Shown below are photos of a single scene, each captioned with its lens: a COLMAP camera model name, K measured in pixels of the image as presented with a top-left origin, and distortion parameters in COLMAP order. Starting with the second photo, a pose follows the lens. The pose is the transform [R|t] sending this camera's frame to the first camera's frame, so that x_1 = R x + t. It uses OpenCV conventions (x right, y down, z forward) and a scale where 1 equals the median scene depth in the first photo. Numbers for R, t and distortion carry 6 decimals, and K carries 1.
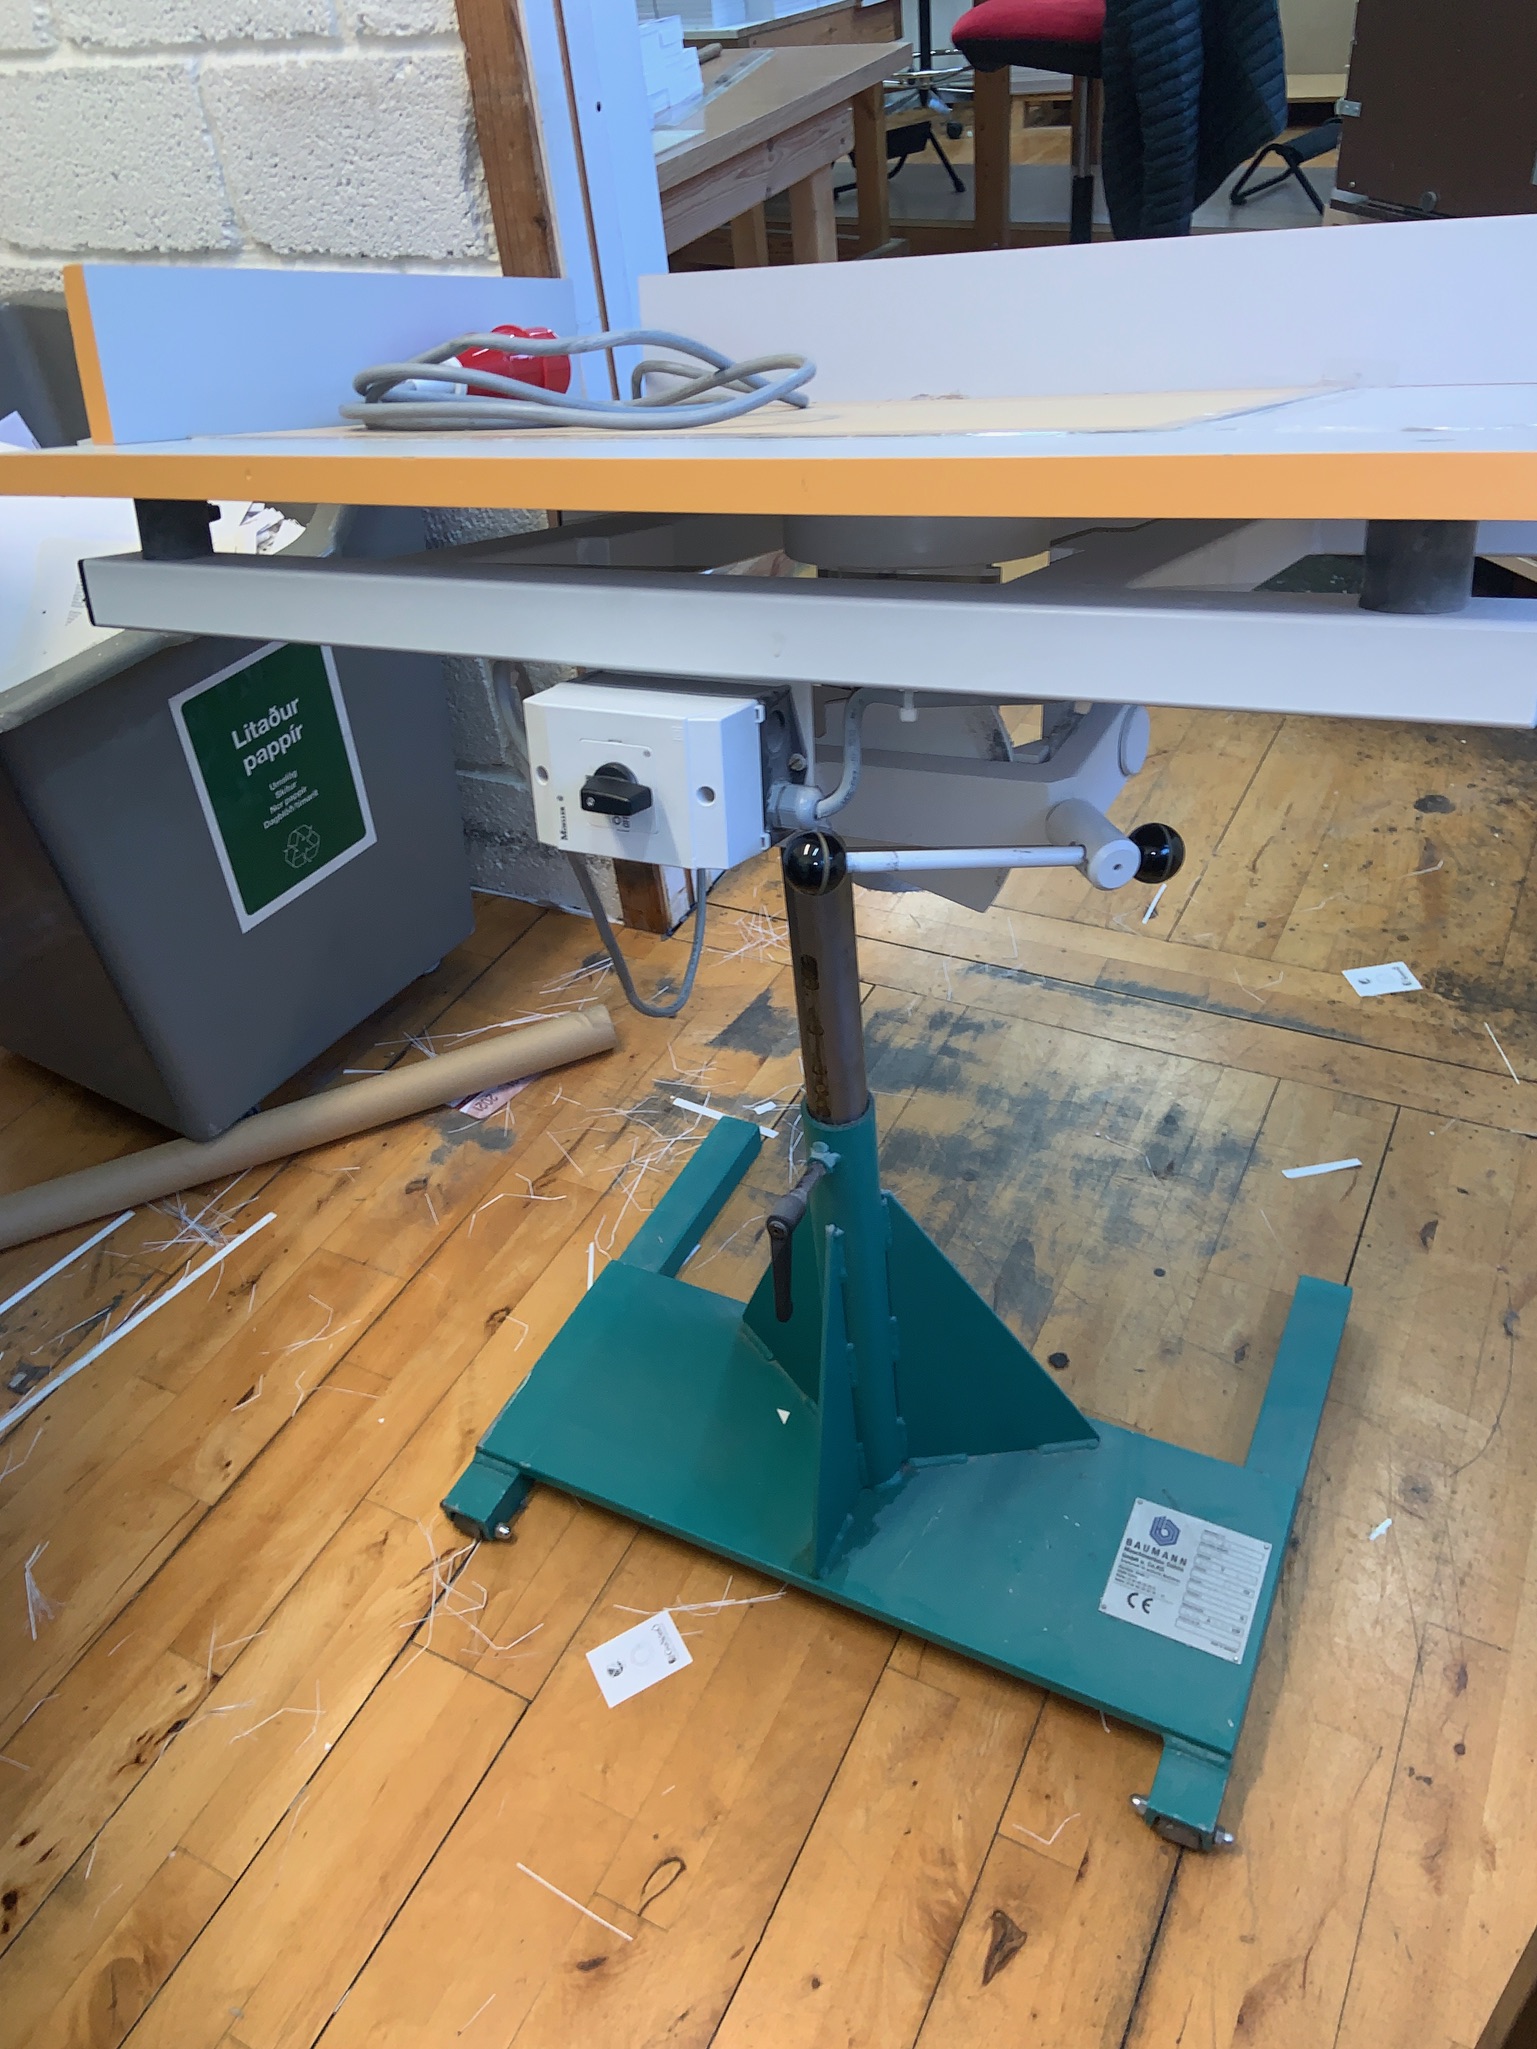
lens RADIAL K [[1547.6, 0, 773.0], [0, 1547.6, 1011.3], [0, 0, 1]] dist [0.112476, -0.135920]
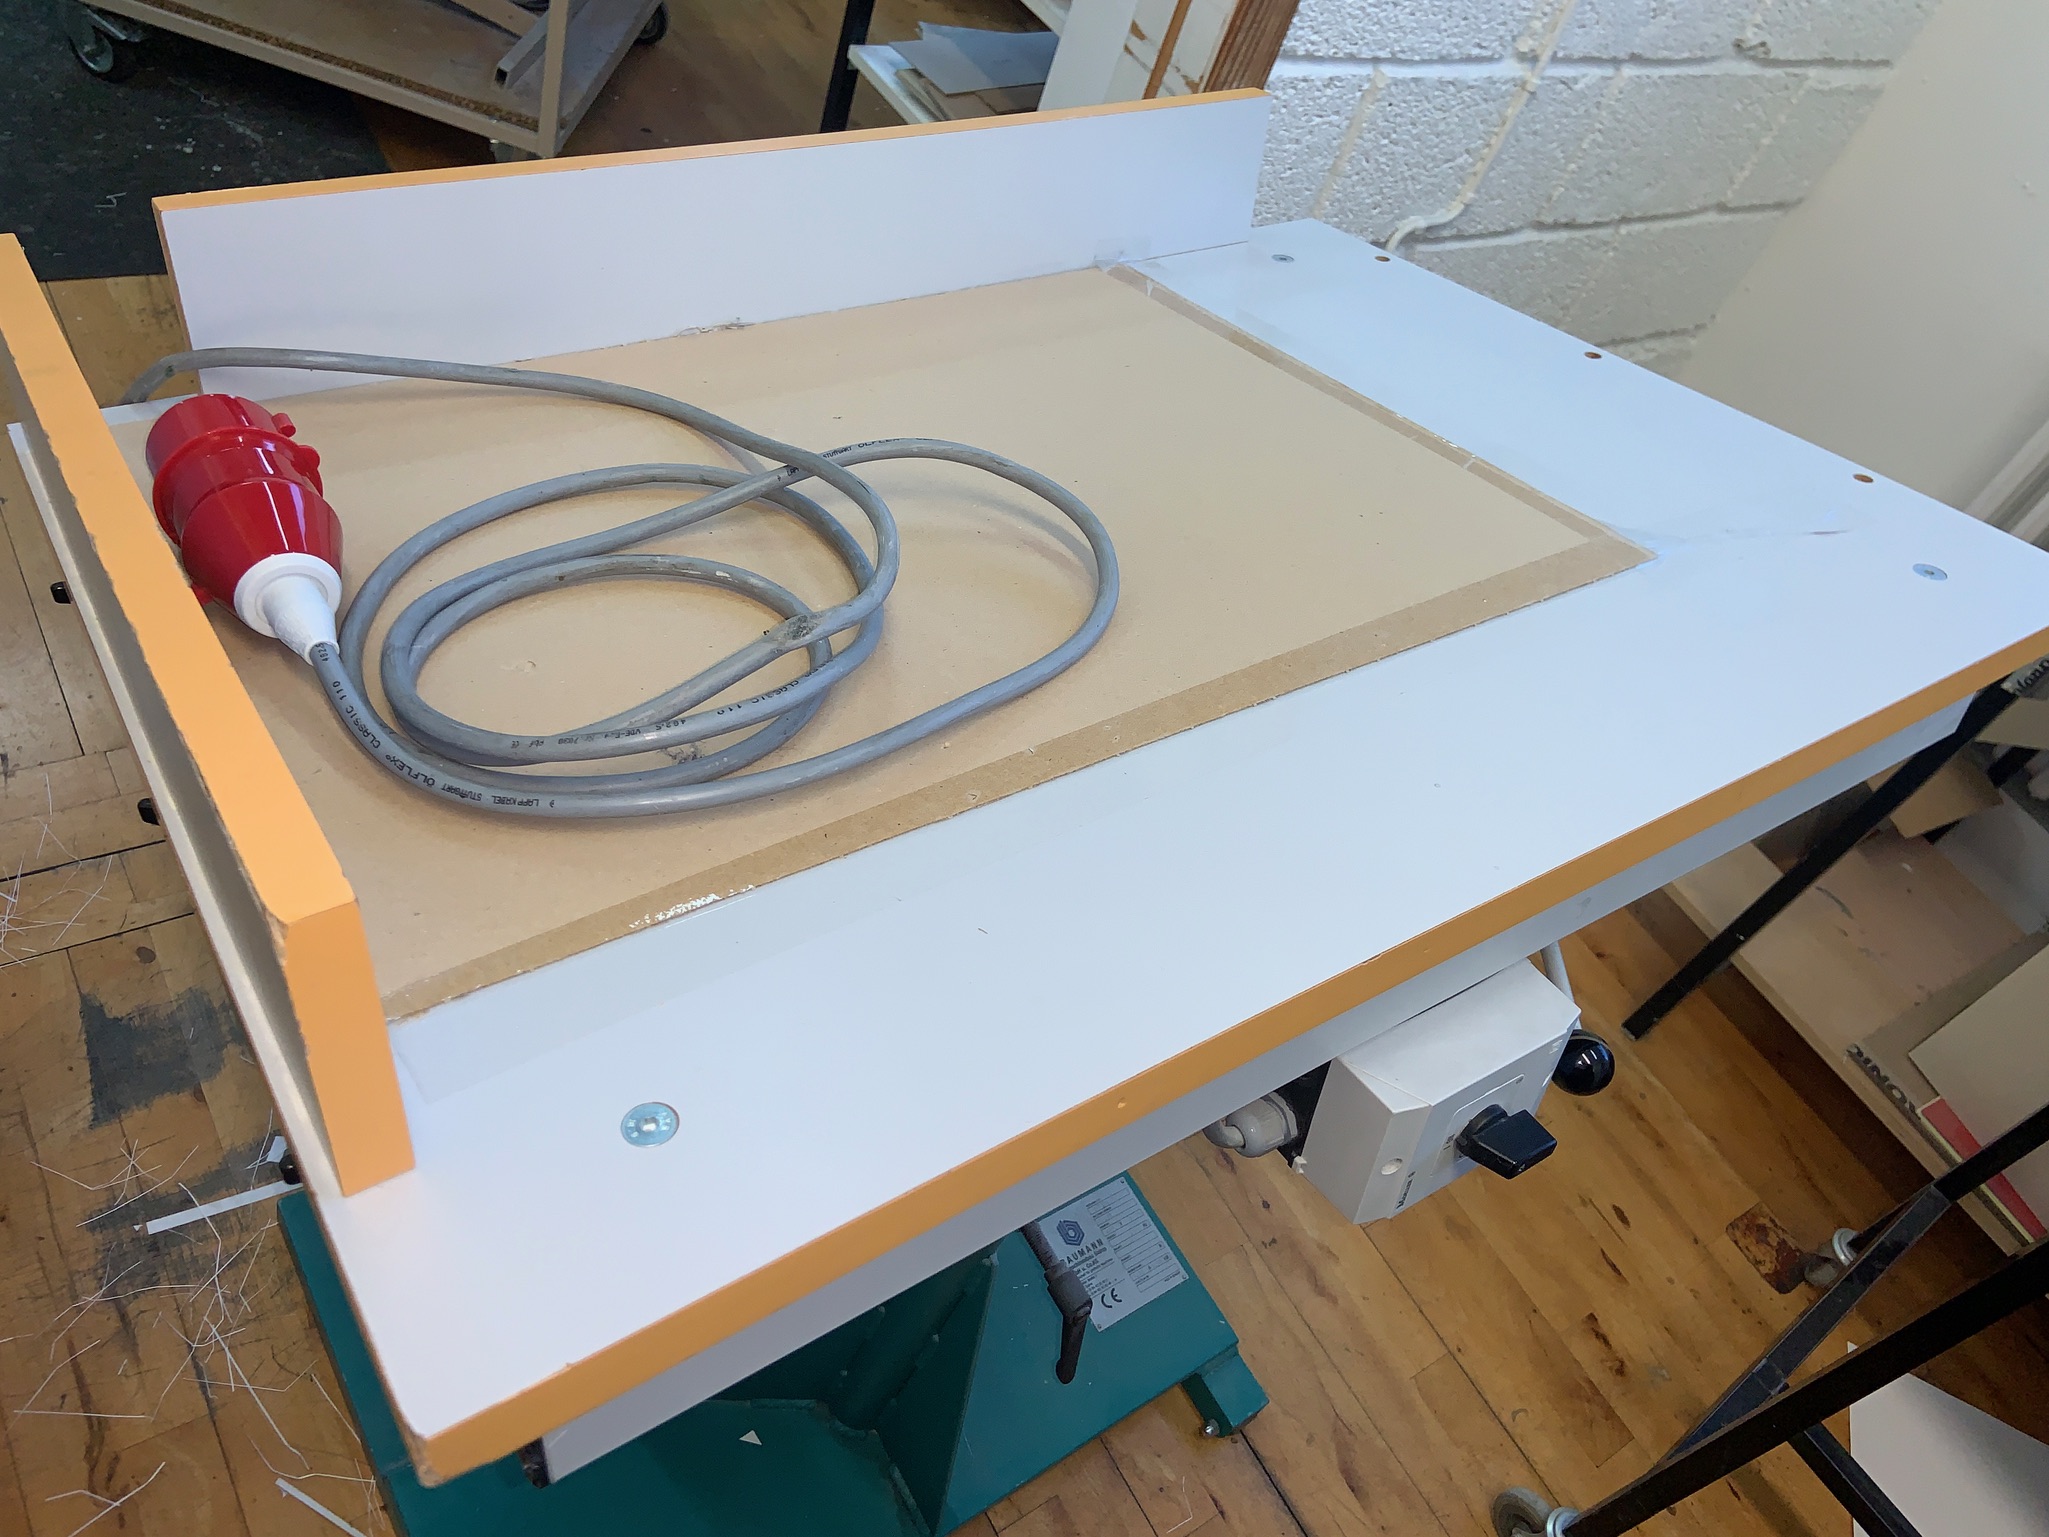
lens RADIAL K [[1547.6, 0, 1022.0], [0, 1547.6, 753.6], [0, 0, 1]] dist [0.112476, -0.135920]
pose [[0.445114, -0.477587, 0.757485, -0.323774], [0.259157, 0.878409, 0.401542, -0.308289], [-0.857153, 0.017576, 0.514762, 0.322296]]
